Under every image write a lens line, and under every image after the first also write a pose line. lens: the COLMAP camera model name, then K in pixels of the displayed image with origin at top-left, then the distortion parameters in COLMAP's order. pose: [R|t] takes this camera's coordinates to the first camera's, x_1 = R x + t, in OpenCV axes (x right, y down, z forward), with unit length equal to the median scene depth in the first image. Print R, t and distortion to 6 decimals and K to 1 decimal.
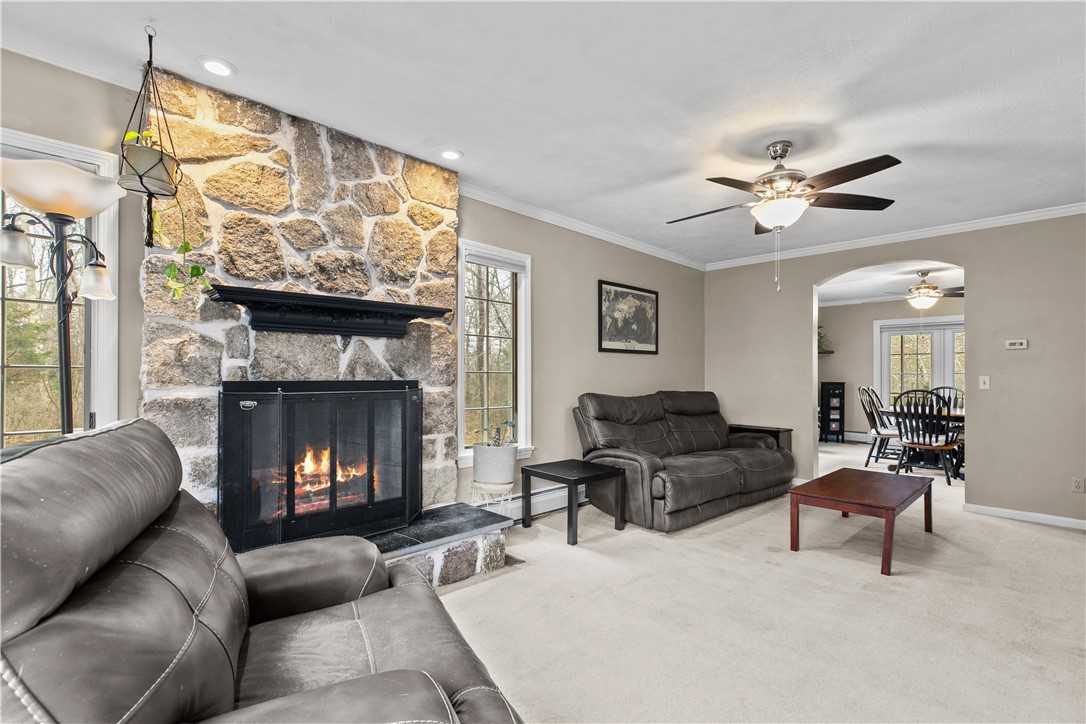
lens RADIAL K [[497.0, 0, 539.5], [0, 497.0, 370.9], [0, 0, 1]] dist [0.000520, 0.000098]
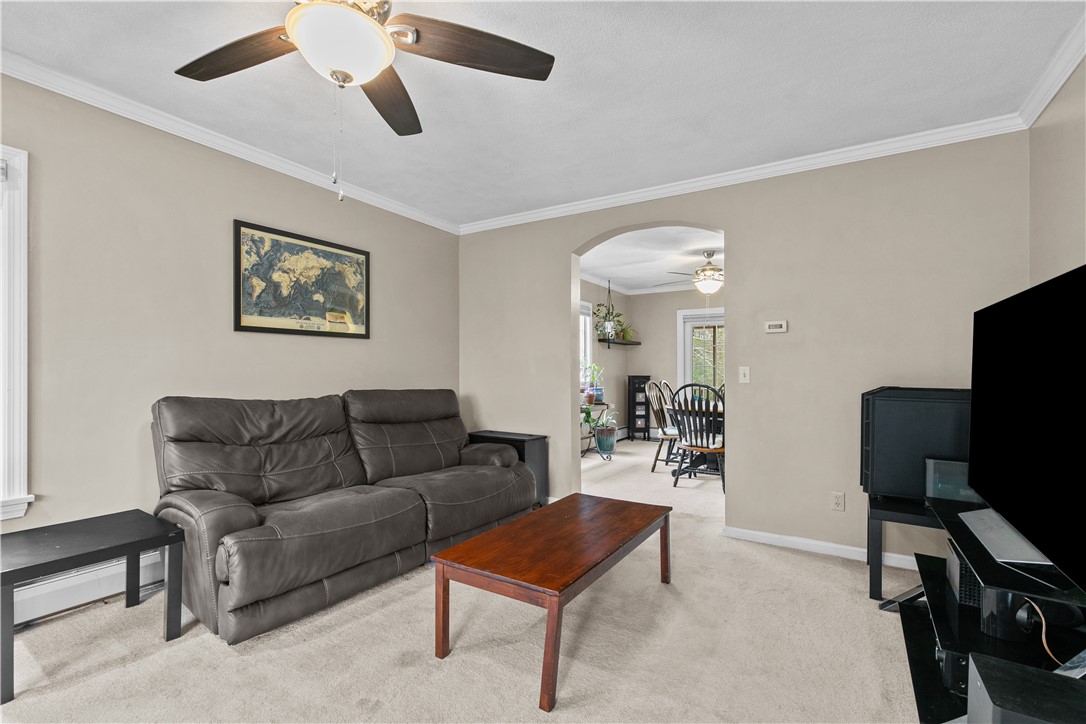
lens RADIAL K [[490.0, 0, 541.1], [0, 490.0, 366.4], [0, 0, 1]] dist [0.001840, -0.000035]
pose [[0.970287, -0.002389, 0.241946, 0.337246], [0.002227, 0.999997, 0.000943, 0.007429], [-0.241947, -0.000376, 0.970289, 0.273852]]
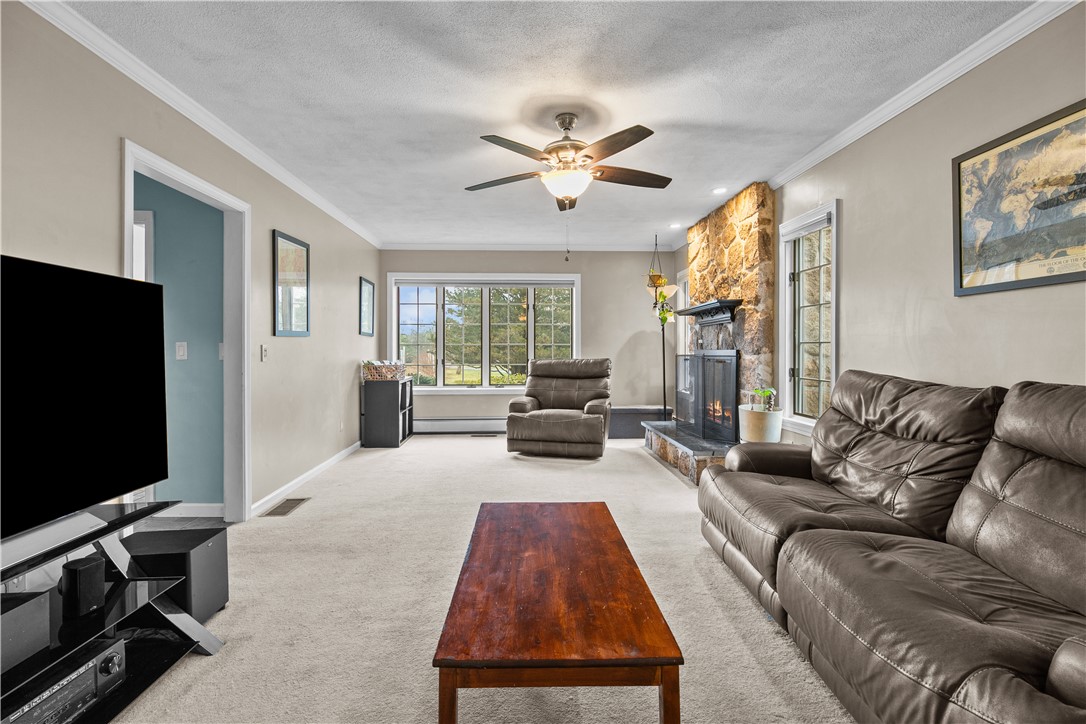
lens RADIAL K [[489.8, 0, 542.2], [0, 489.8, 347.8], [0, 0, 1]] dist [0.000215, -0.000042]
pose [[-0.669532, -0.005976, -0.742759, 0.755674], [0.003415, 0.999932, -0.011124, 0.018325], [0.742775, -0.009984, -0.669467, 0.977396]]
